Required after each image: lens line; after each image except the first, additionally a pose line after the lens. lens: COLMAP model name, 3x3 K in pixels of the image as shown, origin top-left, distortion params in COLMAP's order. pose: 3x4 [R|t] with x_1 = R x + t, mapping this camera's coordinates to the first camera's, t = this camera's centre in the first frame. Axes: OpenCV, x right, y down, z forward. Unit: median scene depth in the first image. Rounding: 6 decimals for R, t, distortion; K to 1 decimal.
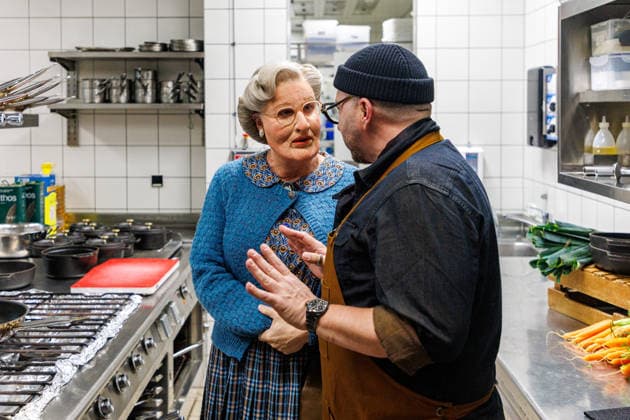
lens RADIAL K [[776.1, 0, 287.5], [0, 776.1, 126.4], [0, 0, 1]] dist [0.001271, 0.001628]
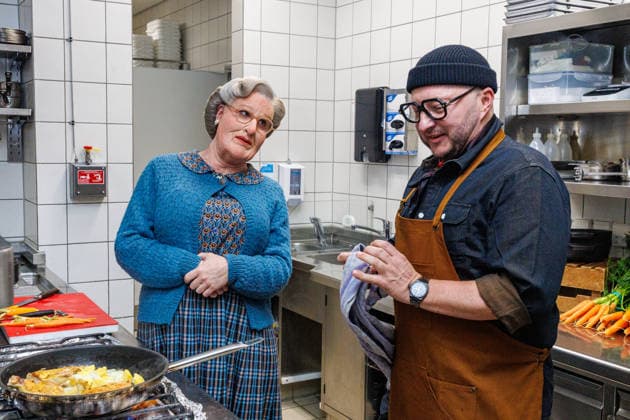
lens RADIAL K [[747.5, 0, 311.8], [0, 747.5, 210.7], [0, 0, 1]] dist [0.037652, -0.017452]
pose [[0.839058, -0.031082, 0.543153, -0.322227], [-0.006464, 0.997727, 0.067080, 0.025247], [-0.544003, -0.059795, 0.836950, 0.172677]]
